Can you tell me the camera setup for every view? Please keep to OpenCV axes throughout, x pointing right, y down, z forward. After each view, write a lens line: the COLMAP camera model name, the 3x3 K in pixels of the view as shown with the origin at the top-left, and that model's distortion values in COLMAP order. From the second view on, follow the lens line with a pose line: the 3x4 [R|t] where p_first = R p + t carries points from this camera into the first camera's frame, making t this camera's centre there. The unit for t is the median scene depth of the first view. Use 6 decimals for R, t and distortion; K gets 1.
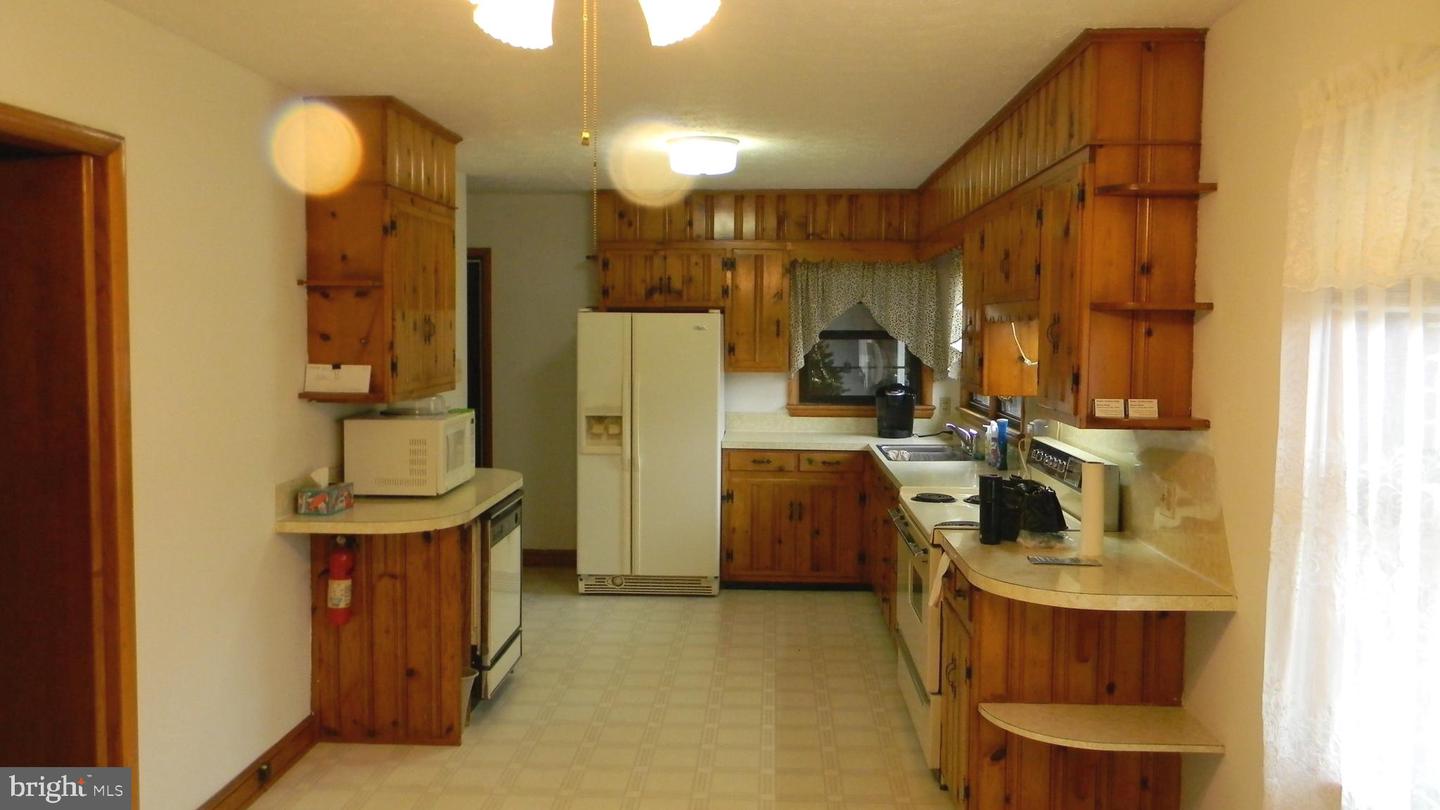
lens RADIAL K [[1162.3, 0, 720.6], [0, 1162.3, 405.8], [0, 0, 1]] dist [0.005940, -0.010832]
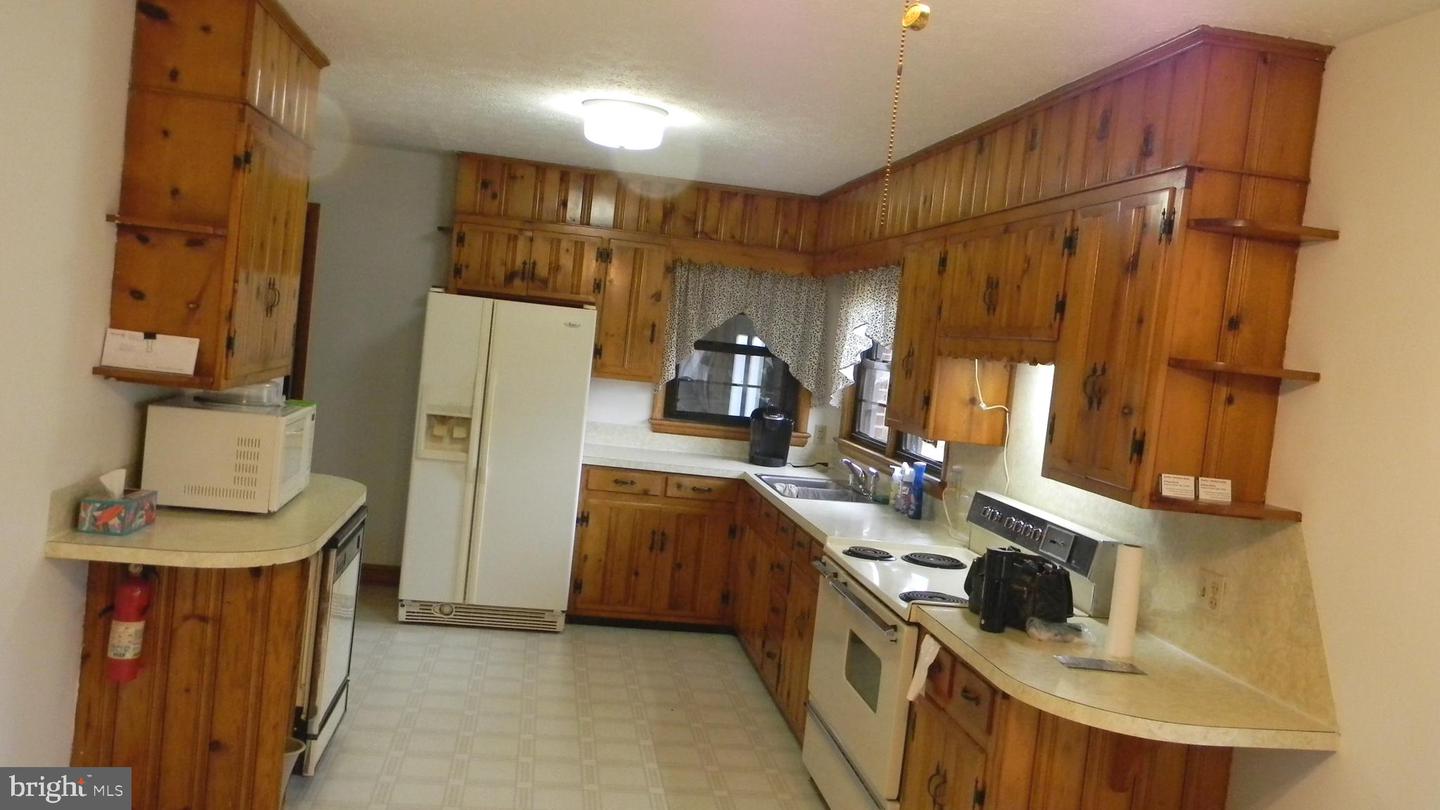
lens RADIAL K [[1162.3, 0, 720.3], [0, 1162.3, 401.1], [0, 0, 1]] dist [0.005940, -0.010832]
pose [[0.976563, 0.088440, 0.196222, -0.107563], [-0.087938, 0.996062, -0.011287, -0.014609], [-0.196447, -0.006233, 0.980495, 0.181799]]
